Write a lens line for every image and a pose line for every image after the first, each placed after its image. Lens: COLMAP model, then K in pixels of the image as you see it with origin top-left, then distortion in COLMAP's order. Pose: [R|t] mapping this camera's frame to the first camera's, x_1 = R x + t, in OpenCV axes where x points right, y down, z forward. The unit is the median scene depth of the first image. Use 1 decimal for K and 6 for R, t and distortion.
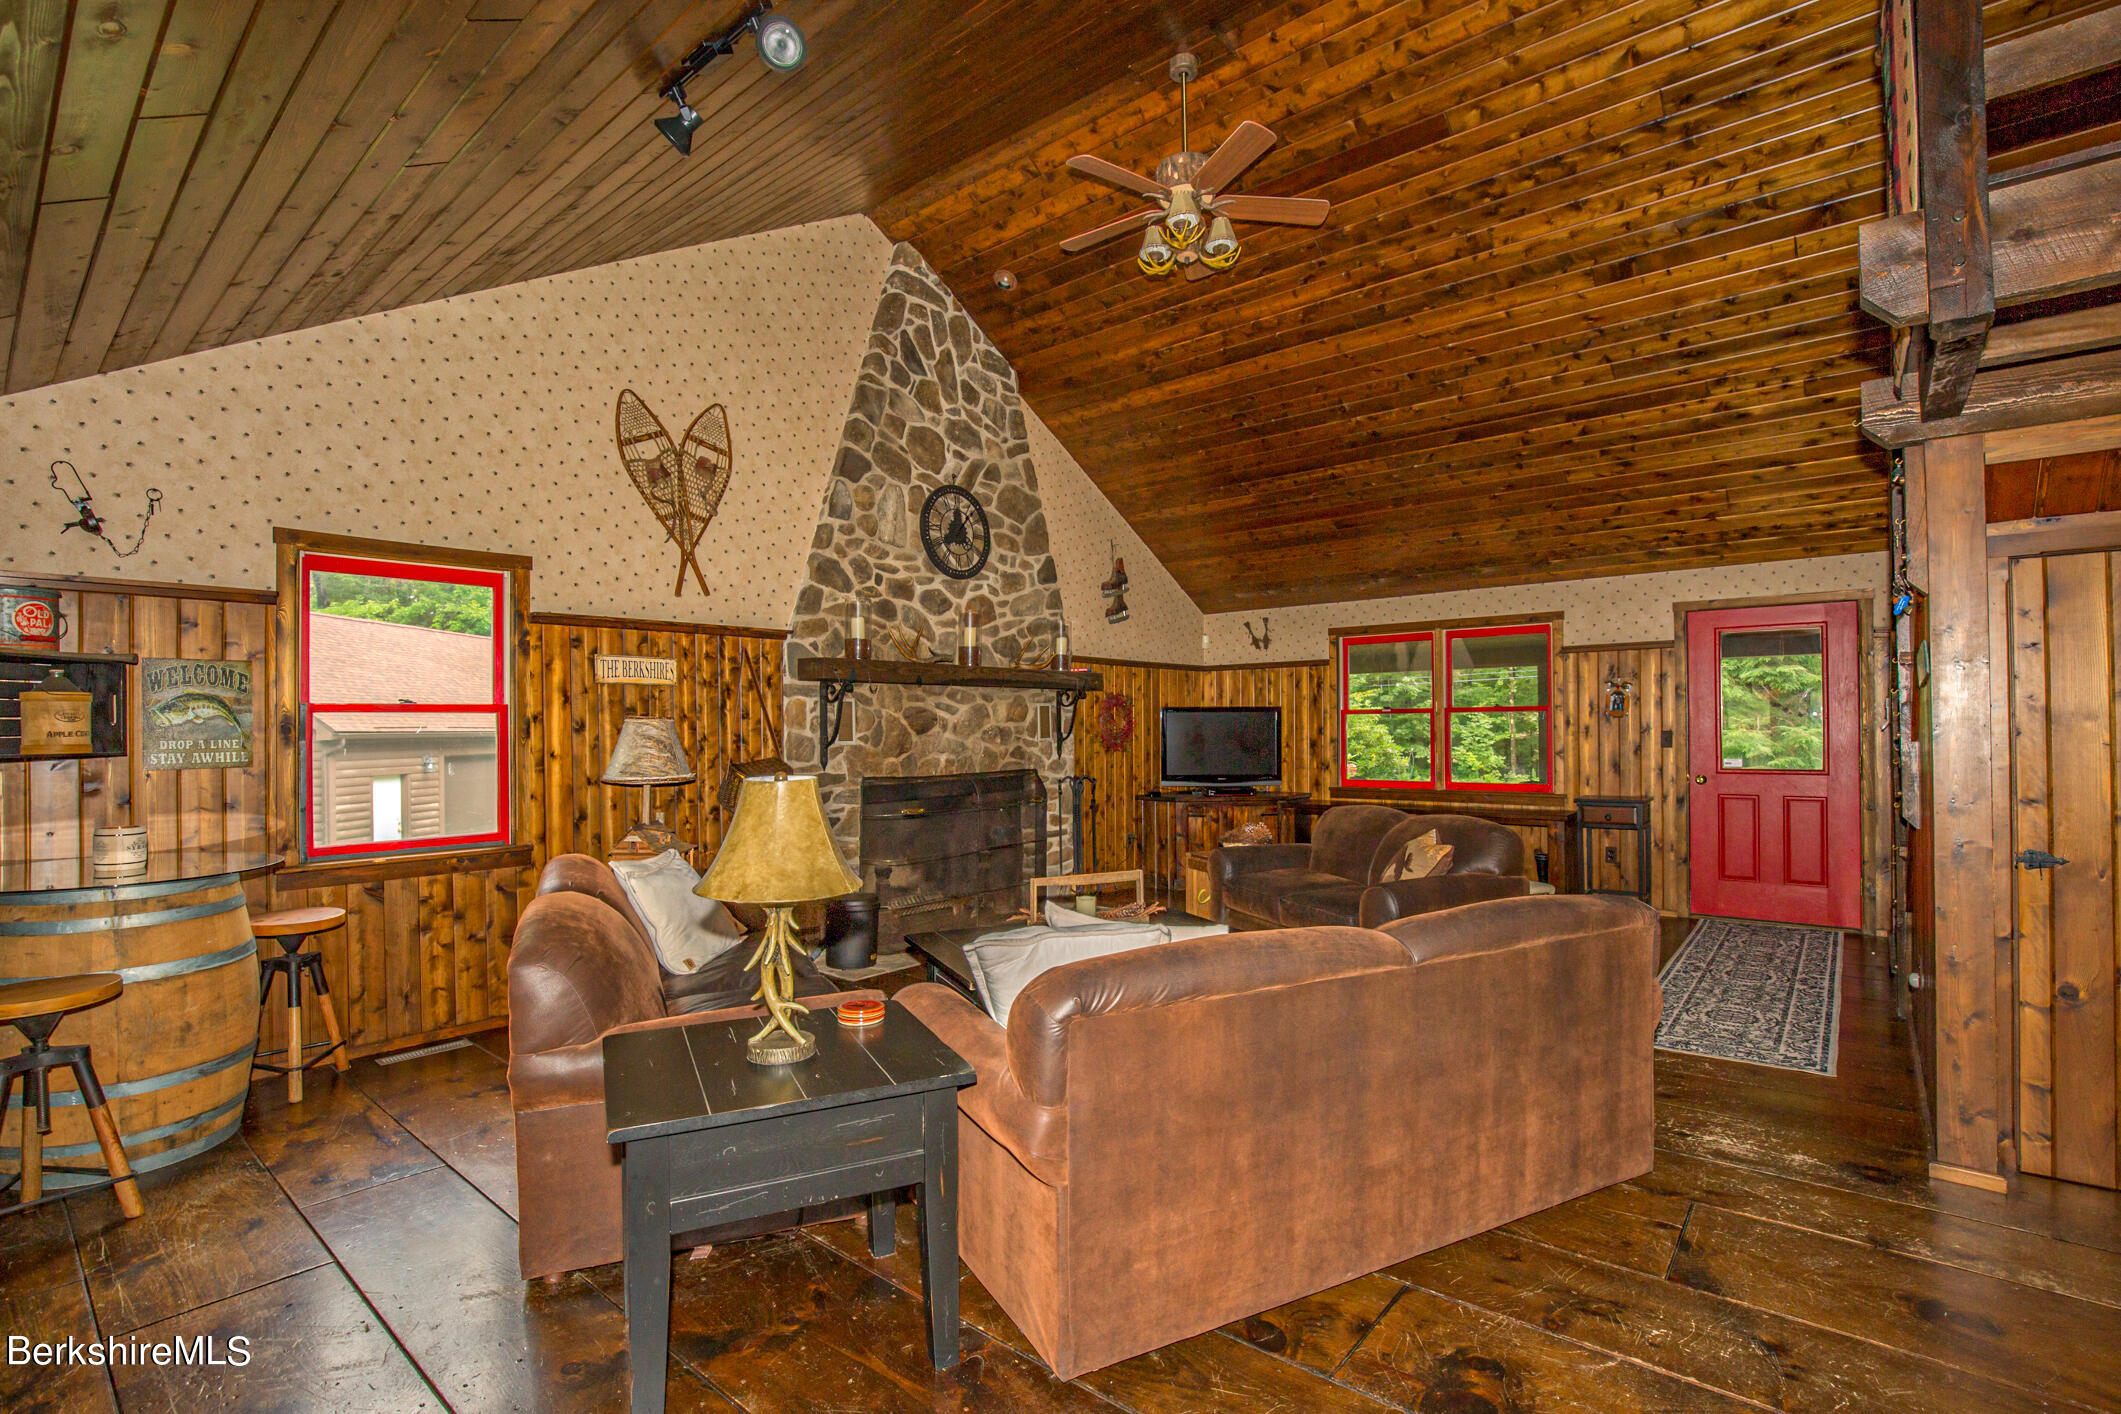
lens RADIAL K [[970.3, 0, 1066.3], [0, 970.3, 714.2], [0, 0, 1]] dist [-0.030974, 0.000449]
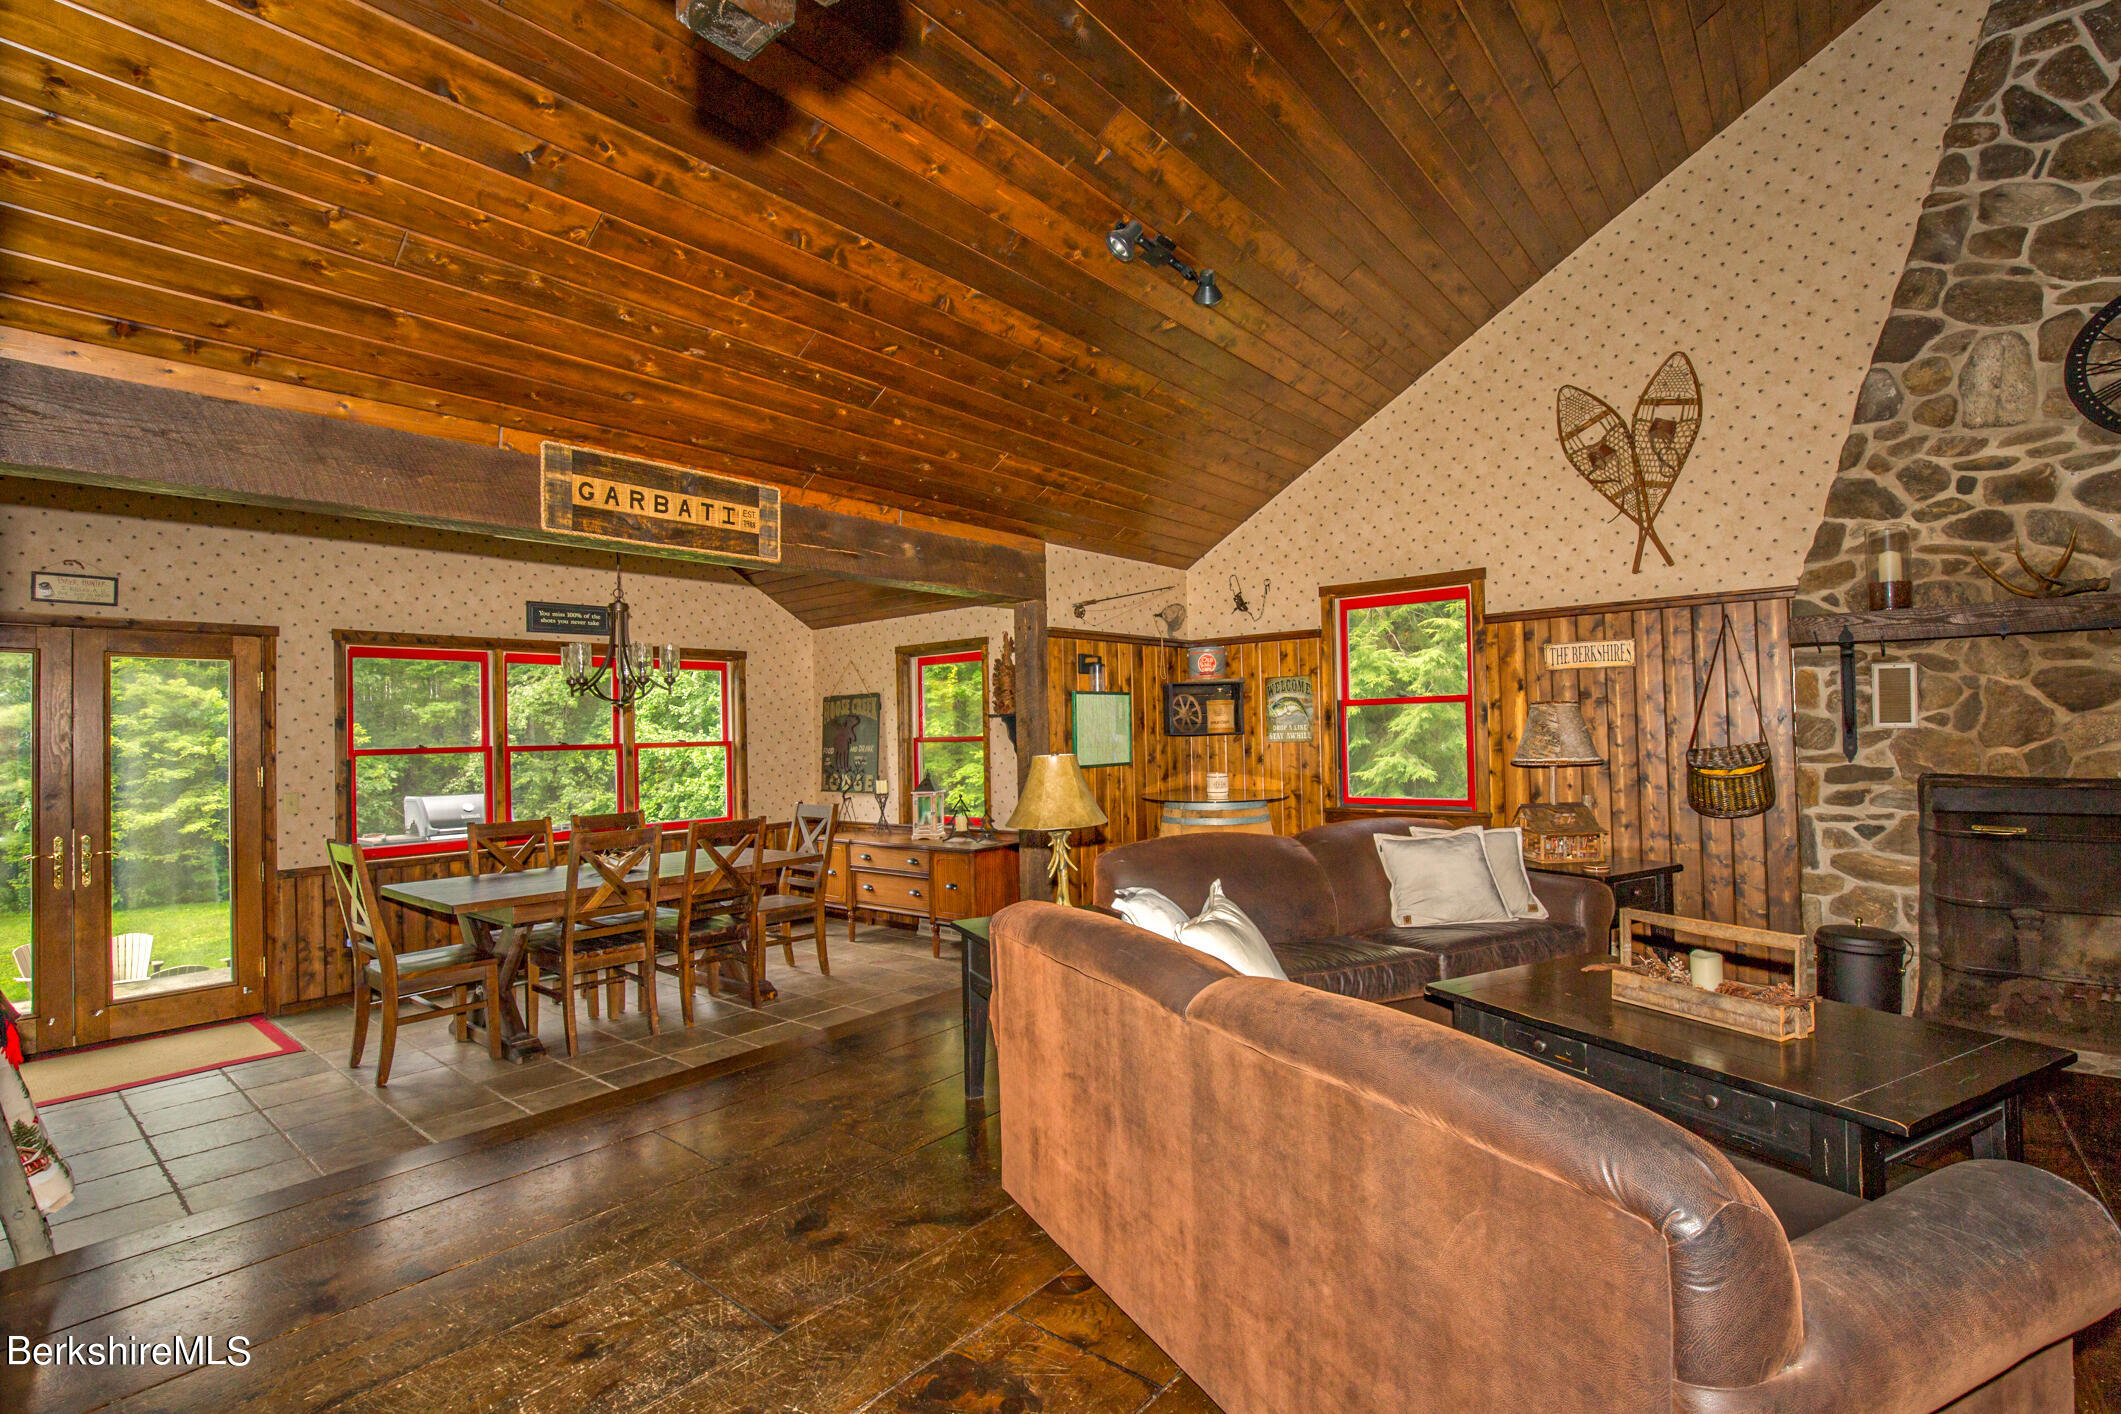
lens RADIAL K [[967.0, 0, 1068.9], [0, 967.0, 714.1], [0, 0, 1]] dist [-0.043042, 0.010118]
pose [[0.010197, -0.007822, -0.999917, 0.432076], [0.036398, 0.999310, -0.007446, 0.003595], [0.999285, -0.036319, 0.010475, 0.337451]]
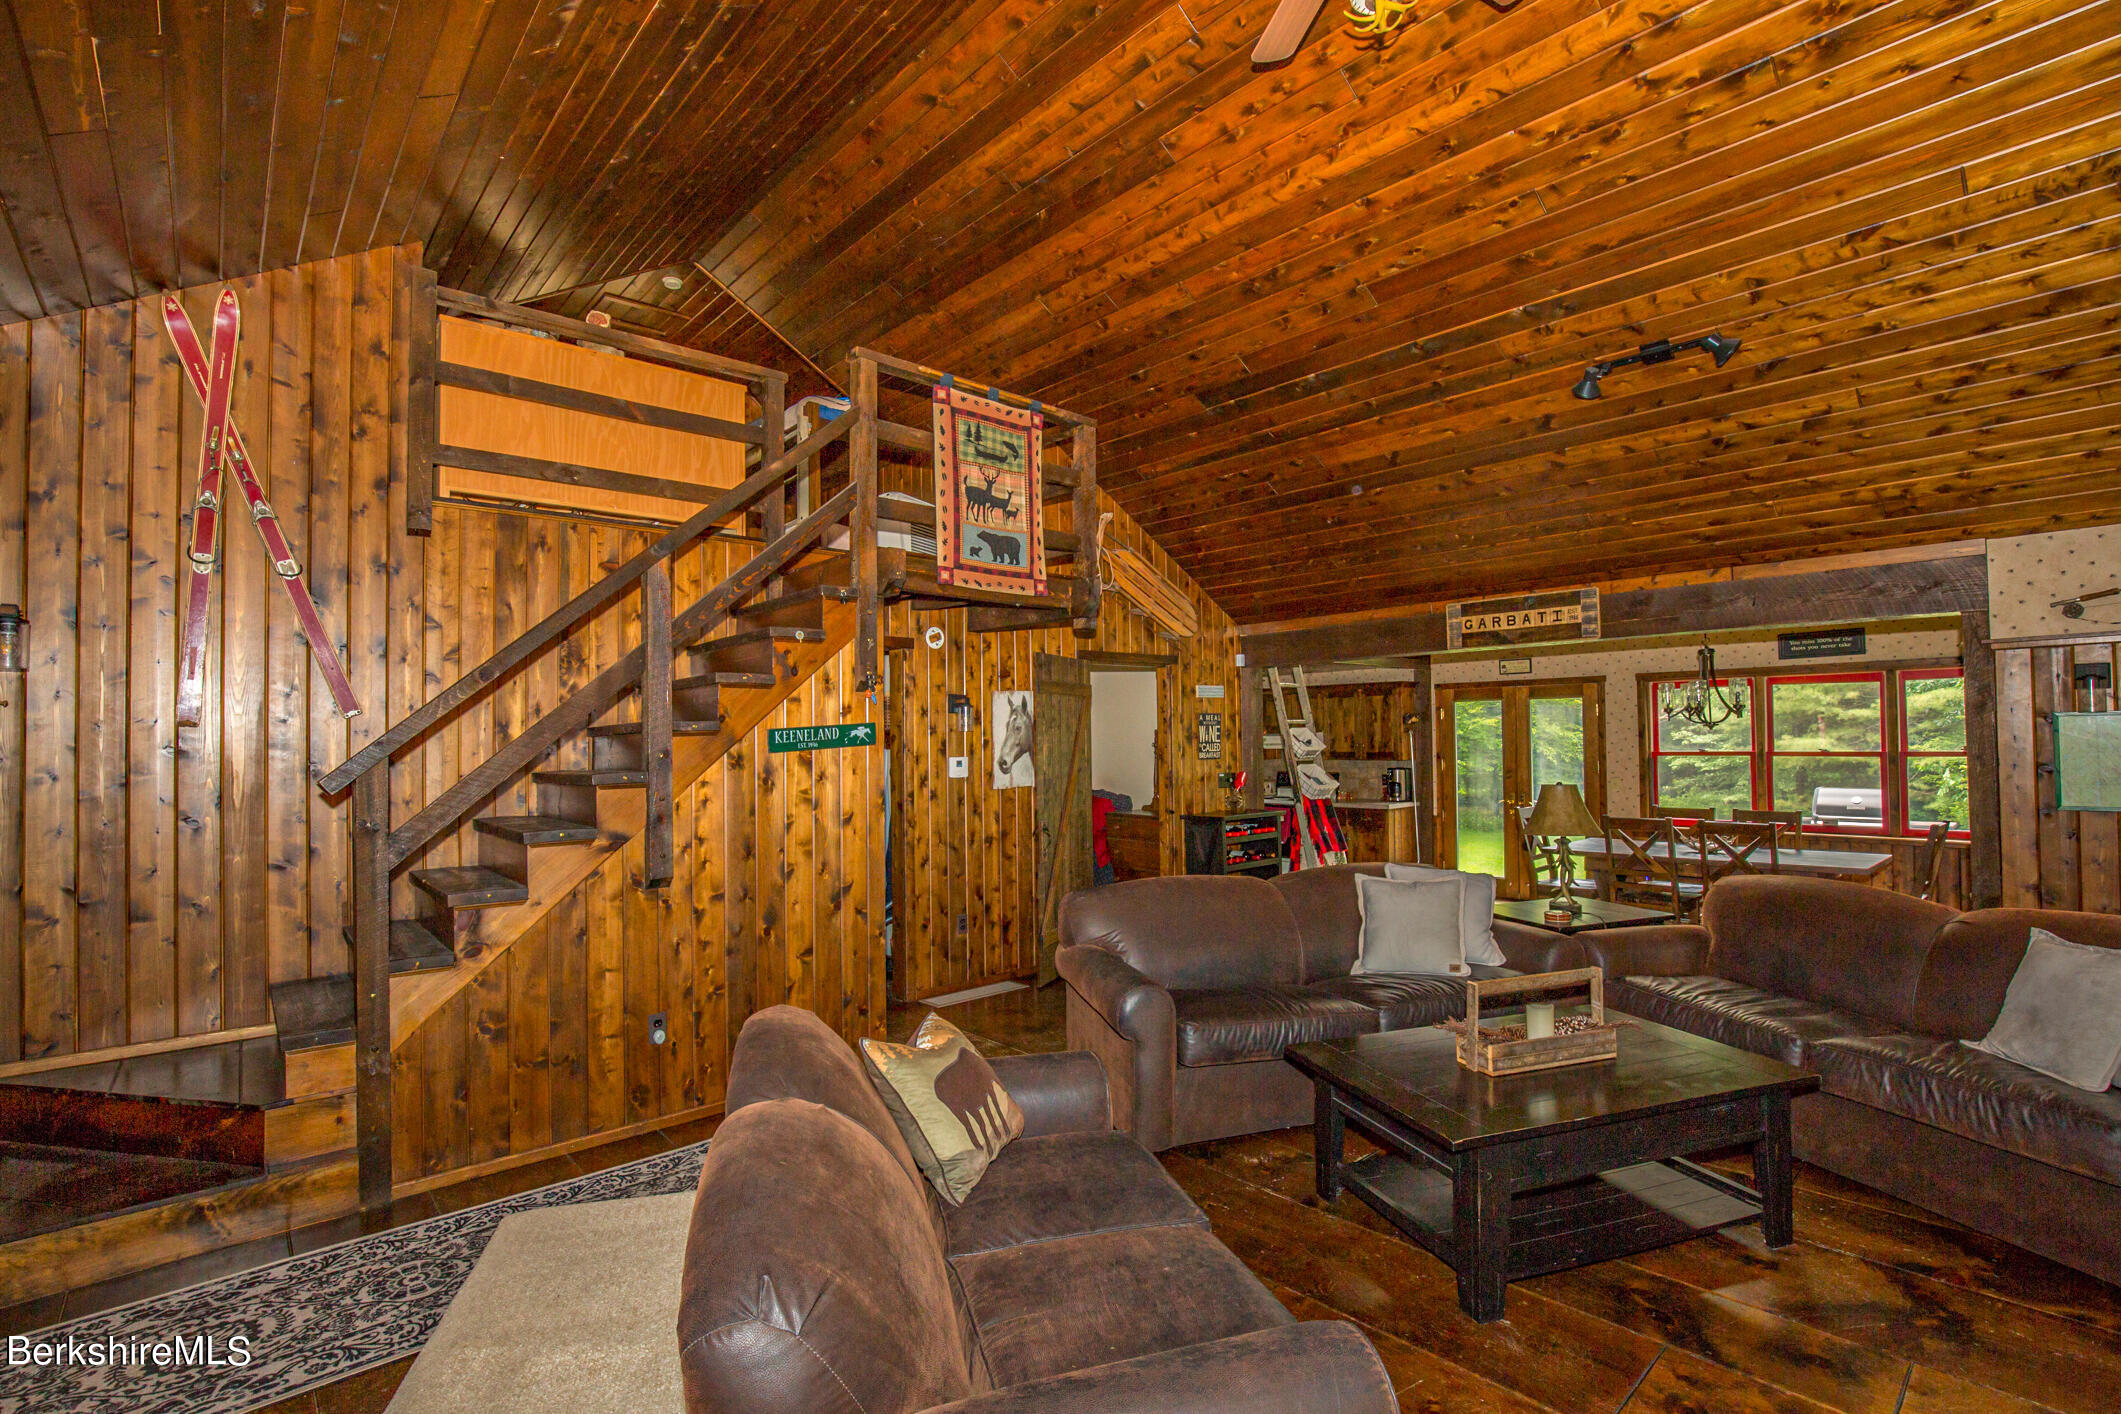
lens RADIAL K [[968.3, 0, 1076.7], [0, 968.3, 716.5], [0, 0, 1]] dist [-0.029060, 0.000169]
pose [[-0.990831, 0.027140, 0.132351, 0.170210], [0.022301, 0.999032, -0.037905, -0.010435], [-0.133252, -0.034606, -0.990478, 1.118886]]
